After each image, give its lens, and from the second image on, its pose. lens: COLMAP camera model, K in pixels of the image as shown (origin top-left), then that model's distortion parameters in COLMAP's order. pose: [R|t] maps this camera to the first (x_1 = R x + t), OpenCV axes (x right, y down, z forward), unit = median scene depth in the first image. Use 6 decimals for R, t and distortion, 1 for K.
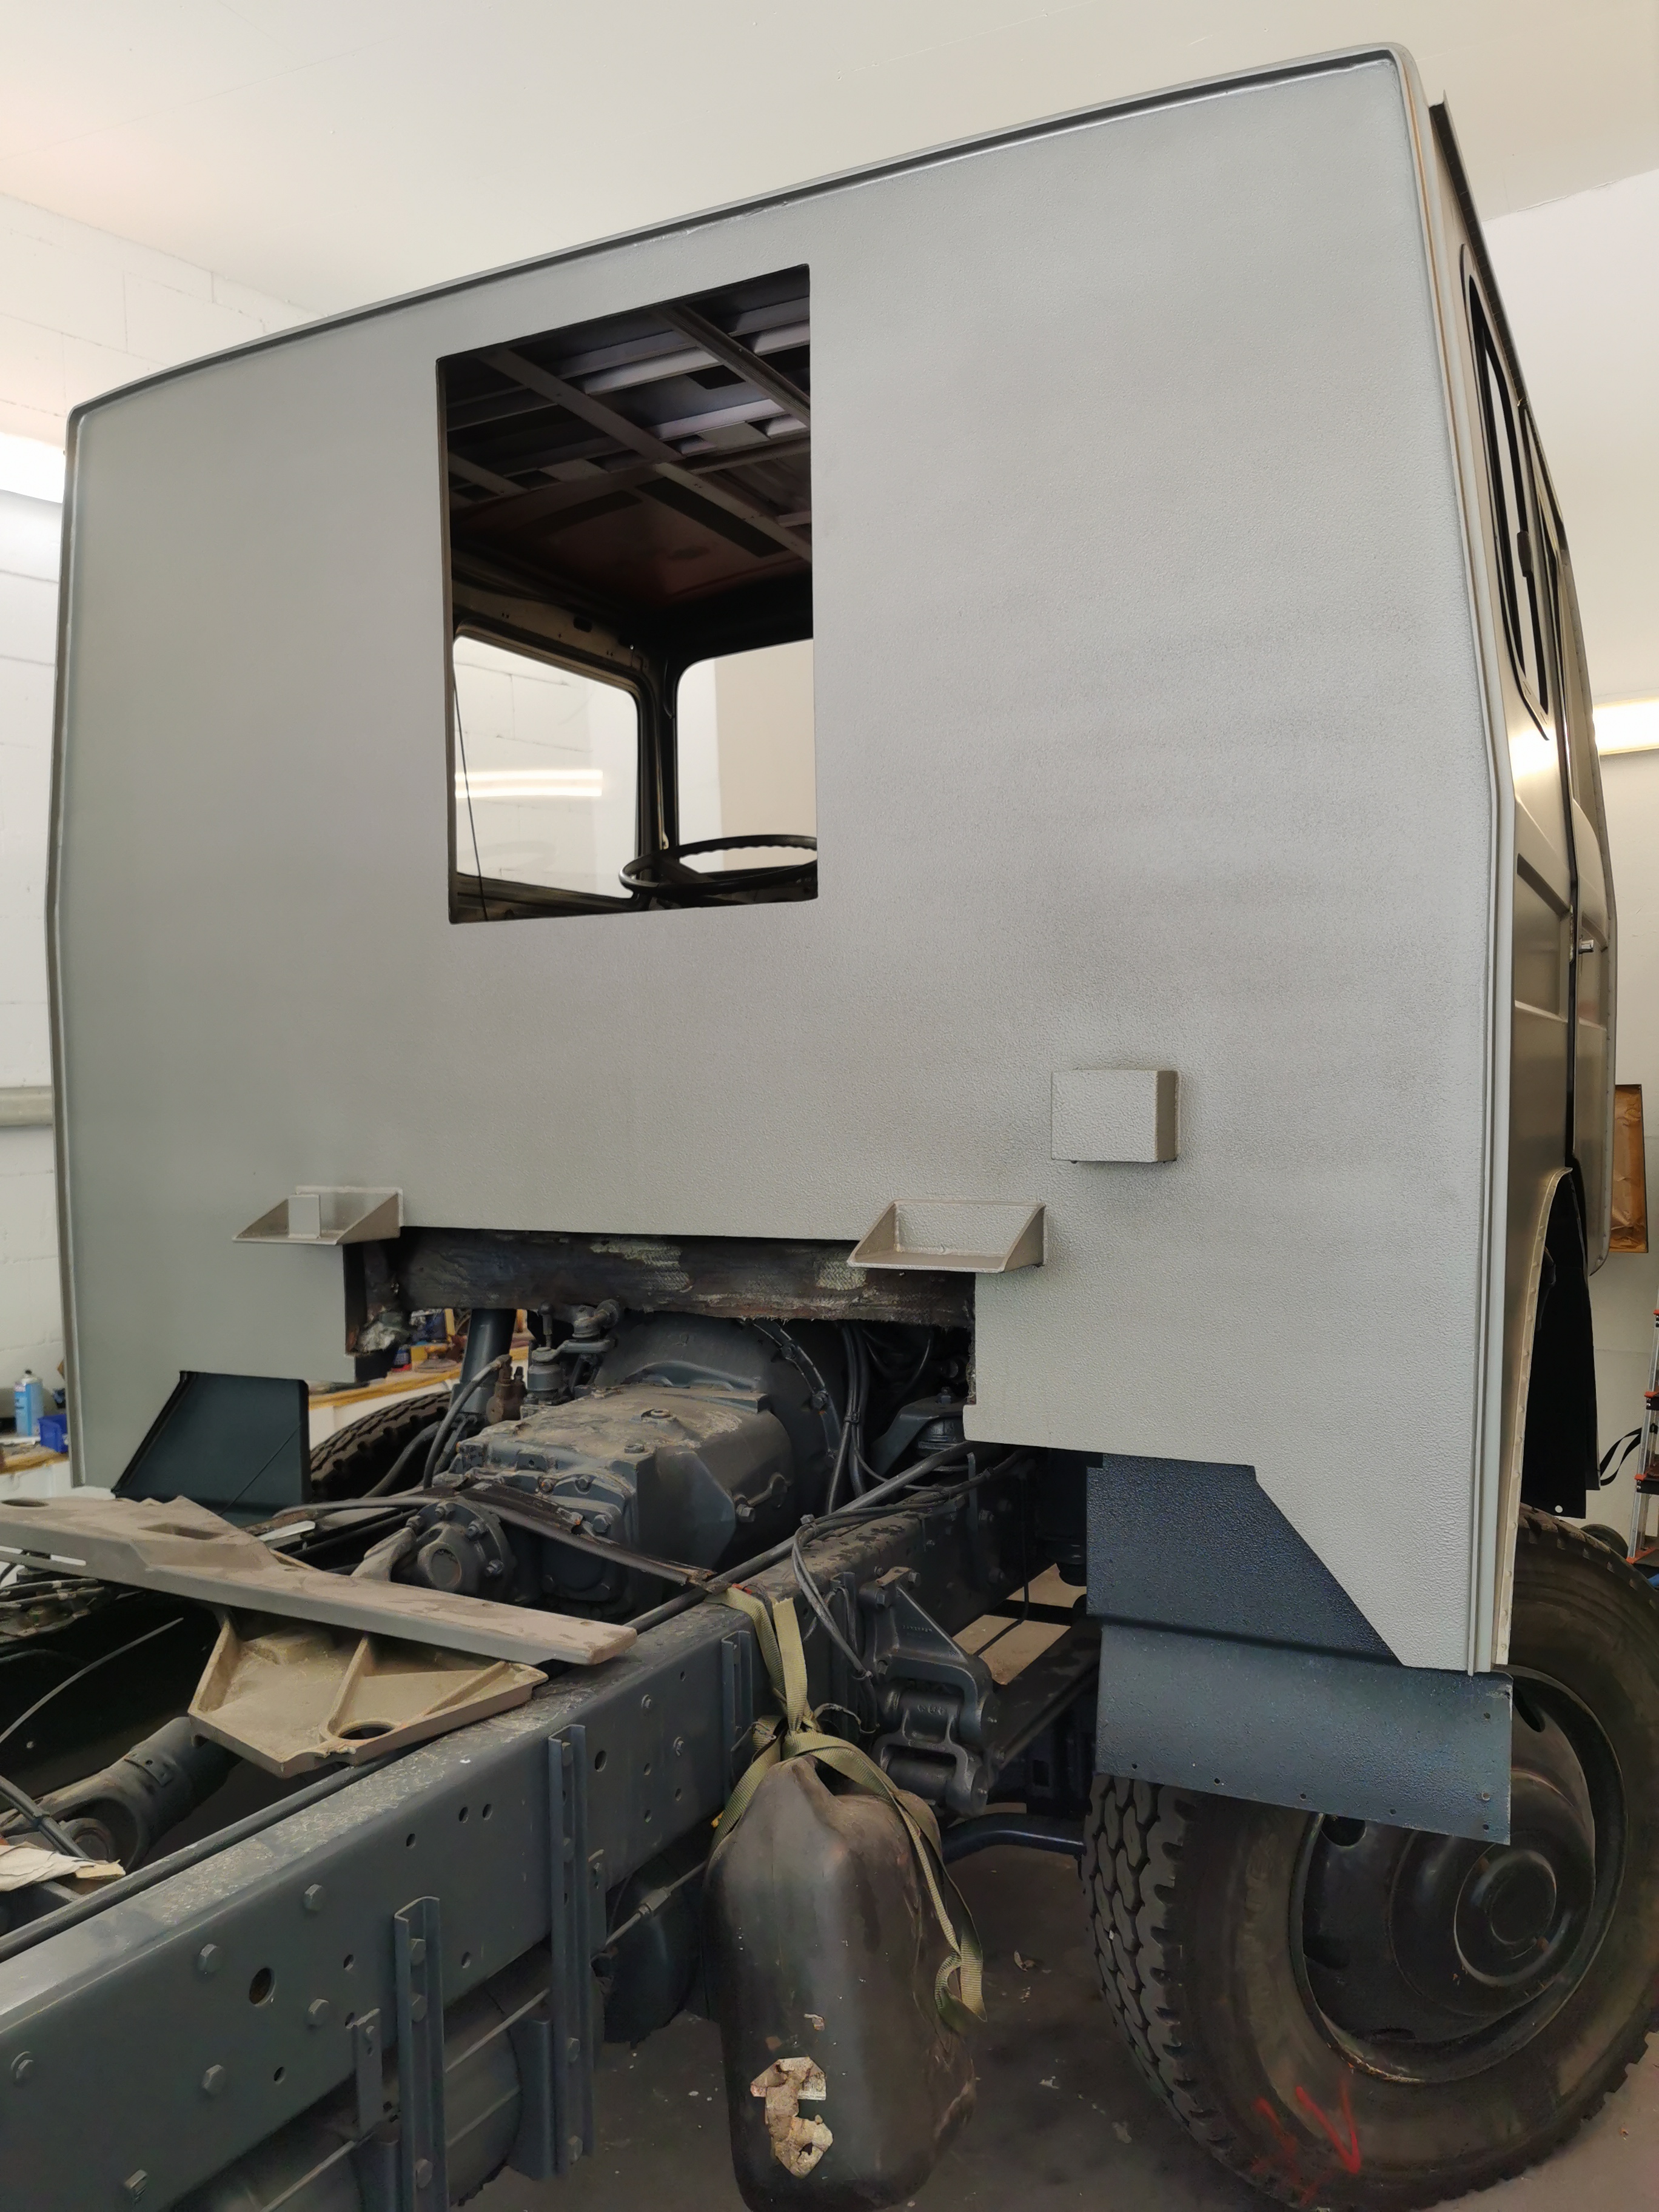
lens RADIAL K [[1718.4, 0, 829.5], [0, 1718.4, 1106.0], [0, 0, 1]] dist [0.078866, -0.120629]
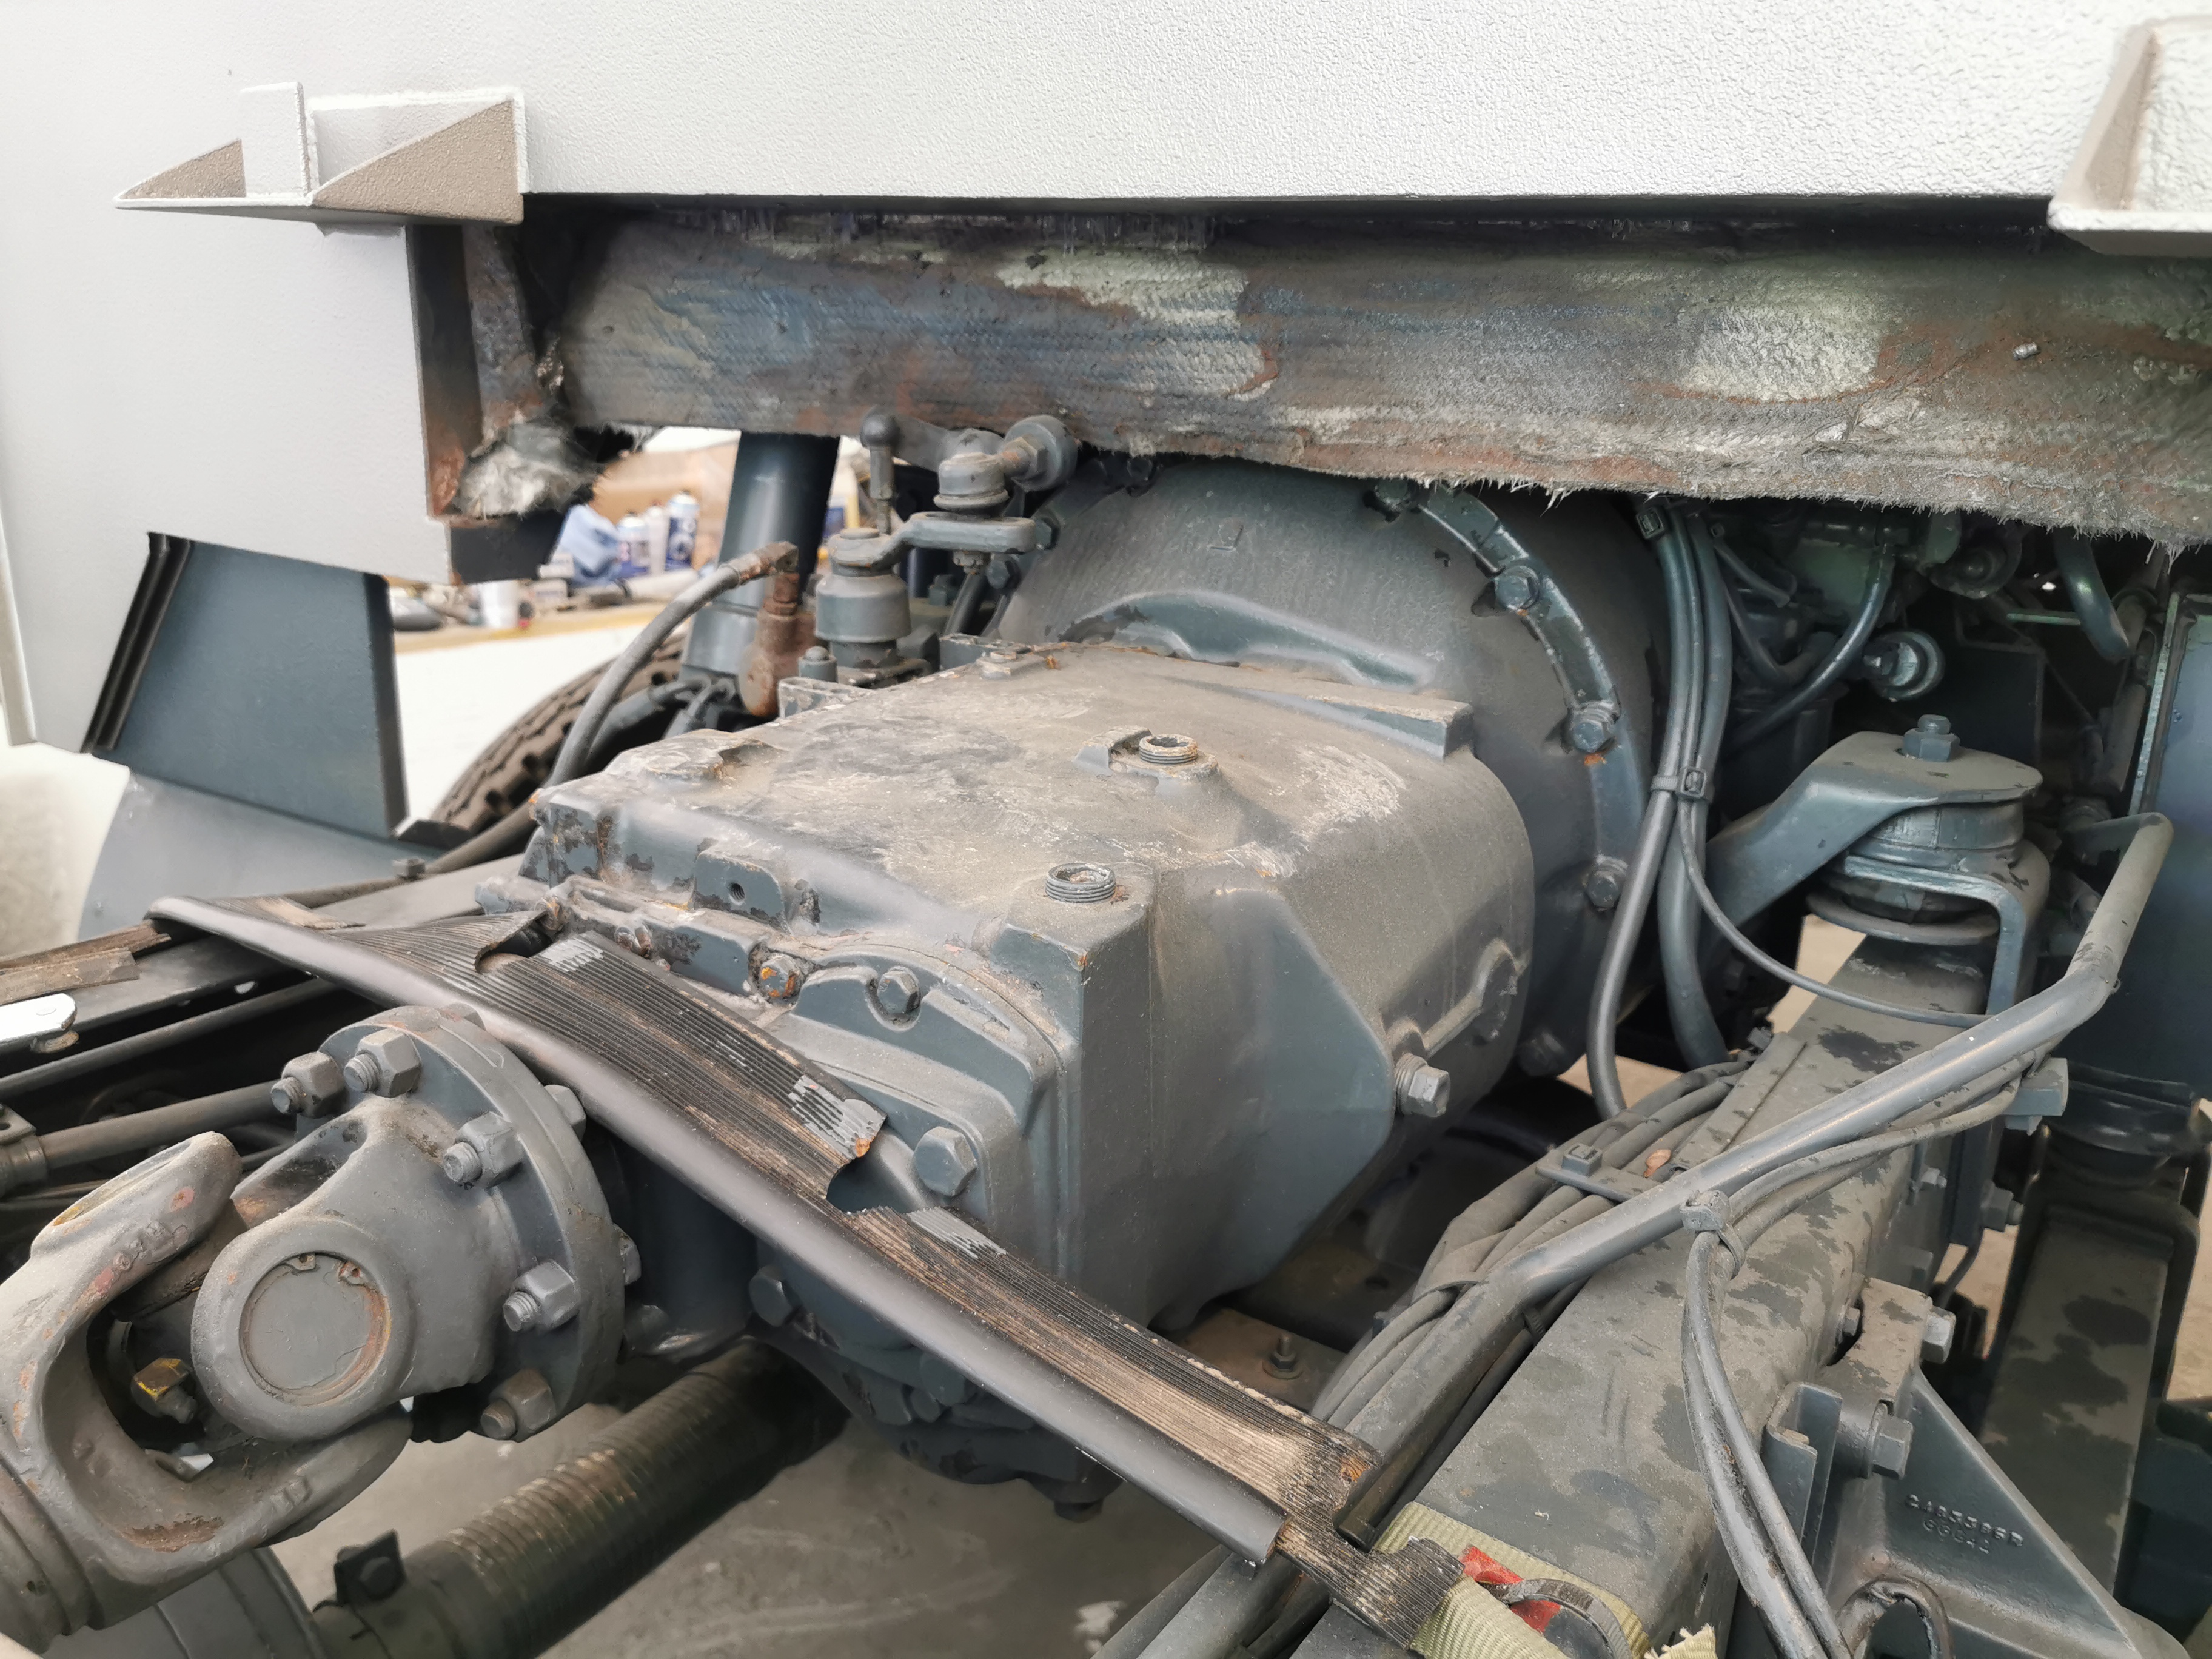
lens RADIAL K [[1766.1, 0, 1106.0], [0, 1766.1, 829.5], [0, 0, 1]] dist [0.061230, -0.130542]
pose [[0.991621, 0.087273, -0.095242, -0.080183], [-0.058302, 0.960272, 0.272909, 0.107906], [0.115276, -0.265069, 0.957314, 0.707300]]
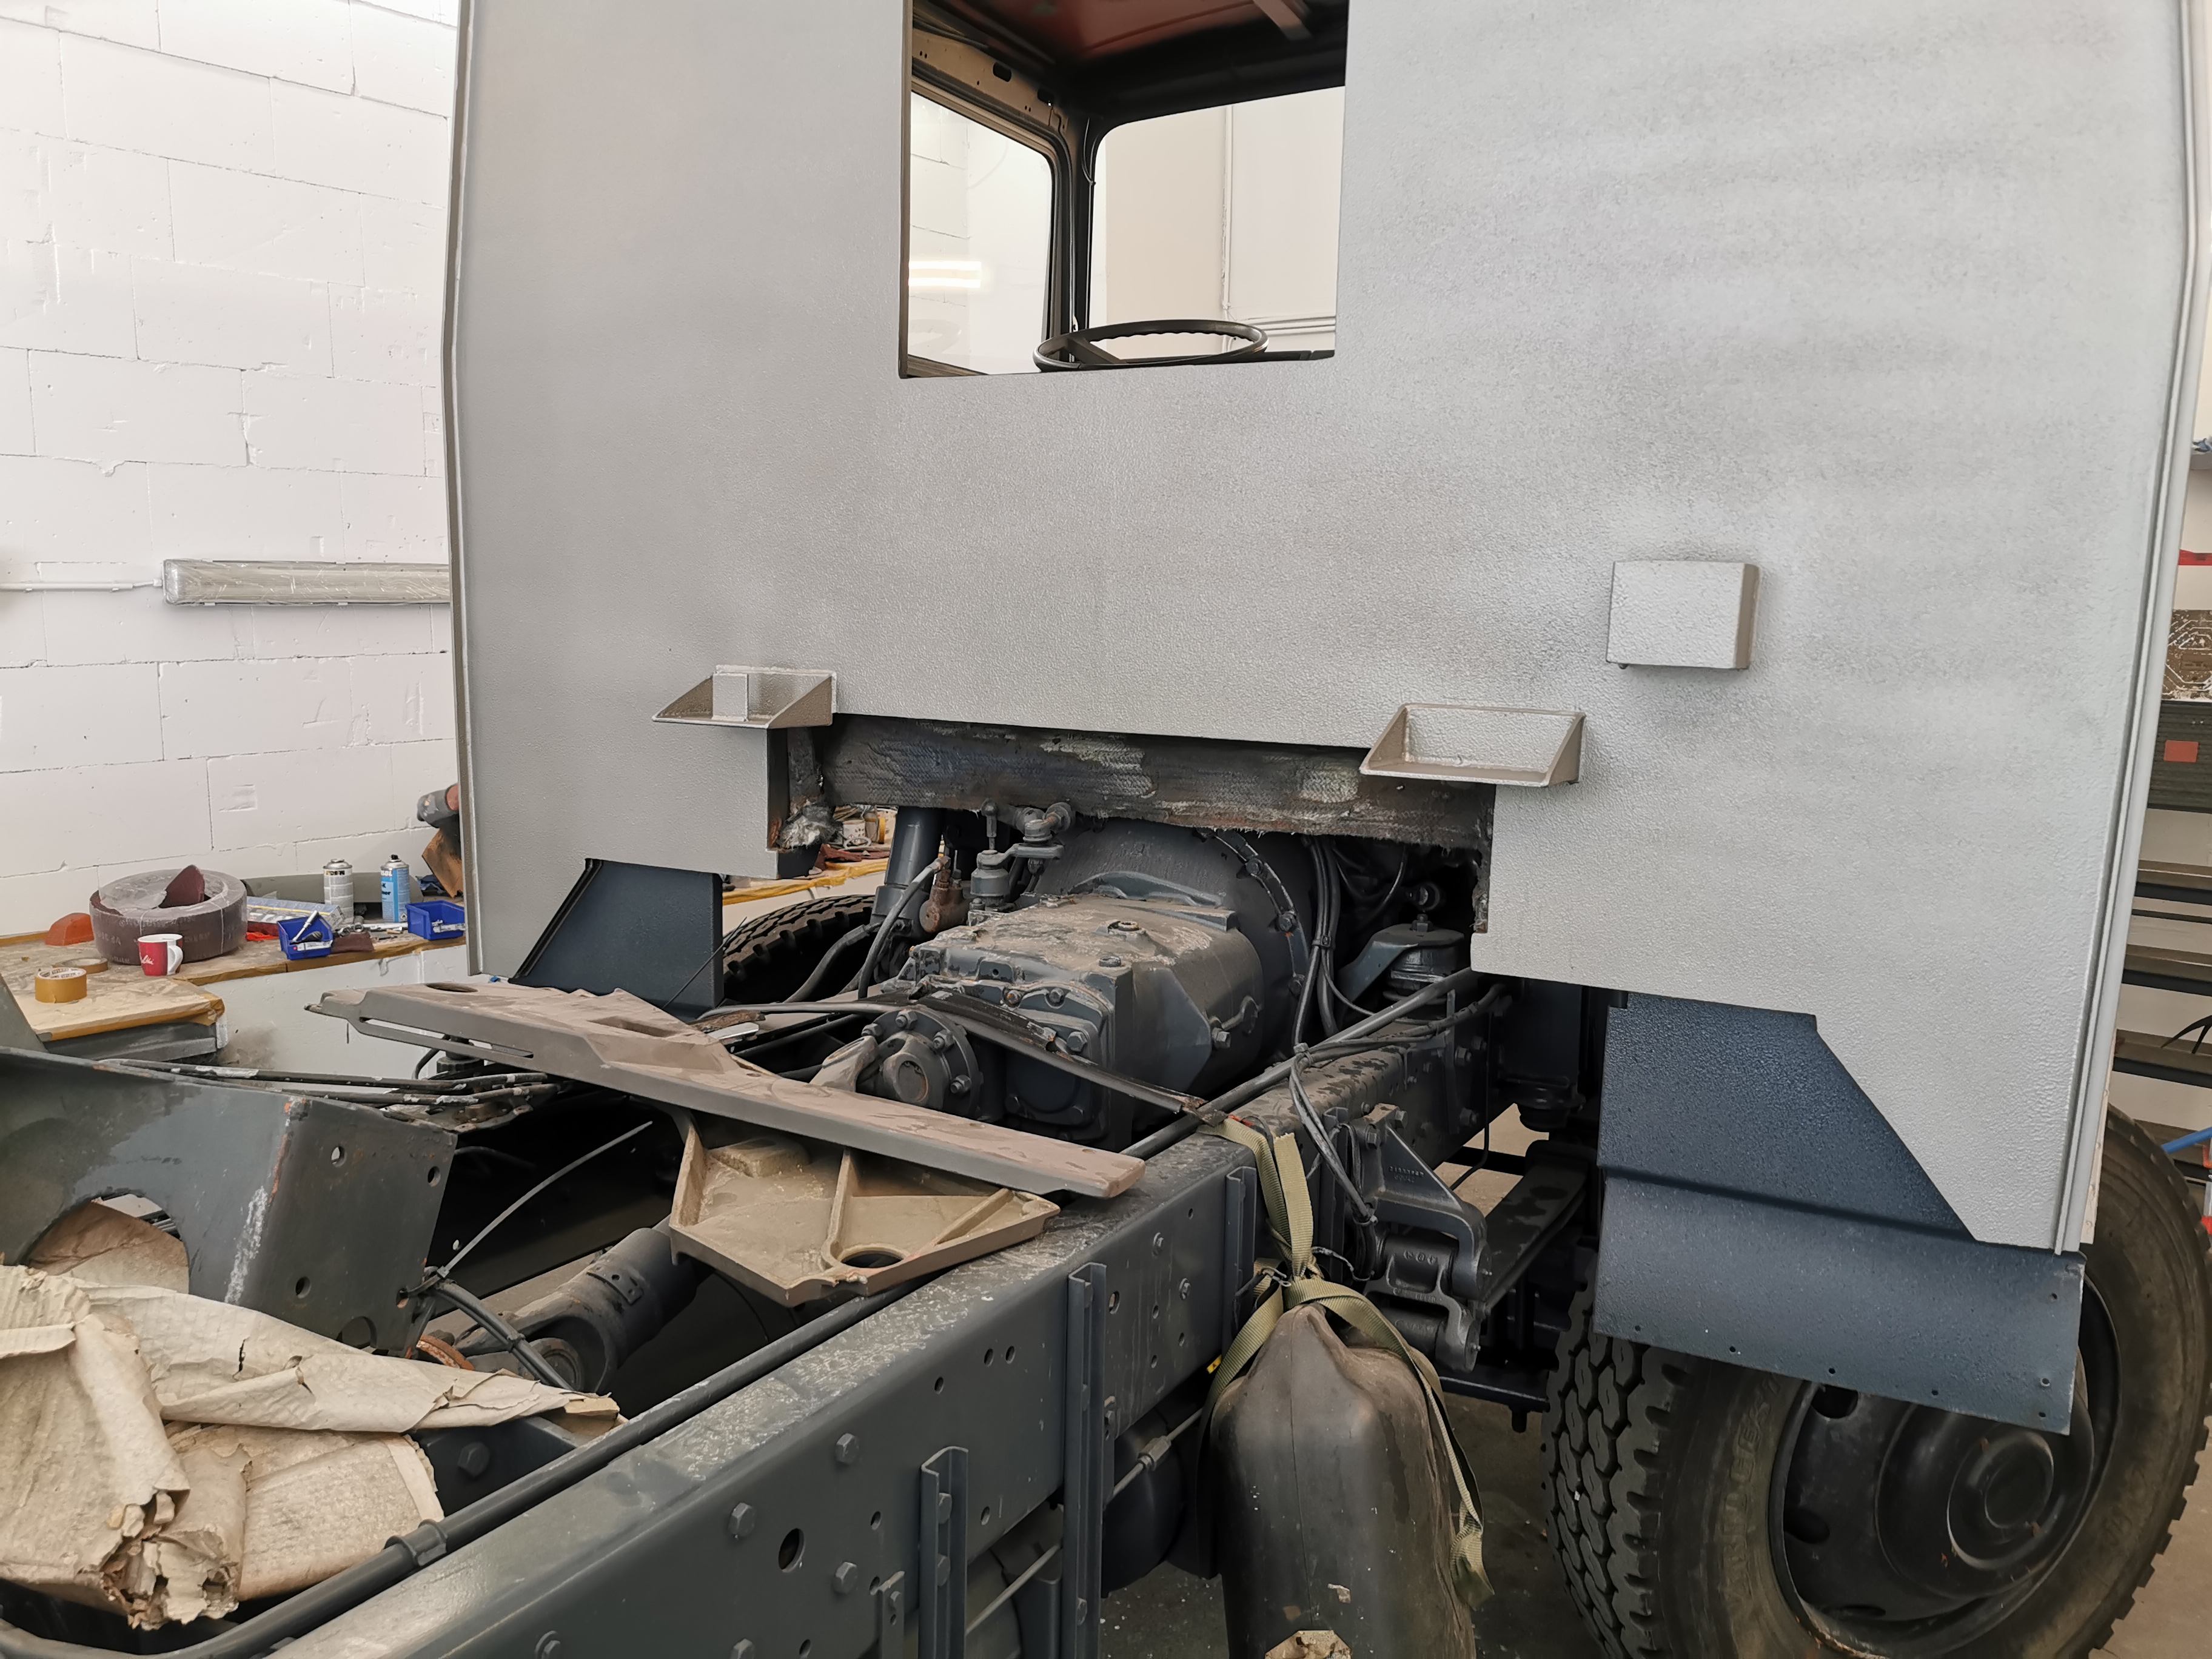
lens RADIAL K [[1718.4, 0, 1114.4], [0, 1718.4, 804.9], [0, 0, 1]] dist [0.078866, -0.120629]
pose [[0.998786, 0.046072, -0.017437, -0.096431], [-0.044181, 0.994346, 0.096564, 0.027638], [0.021788, -0.095676, 0.995174, 0.103452]]
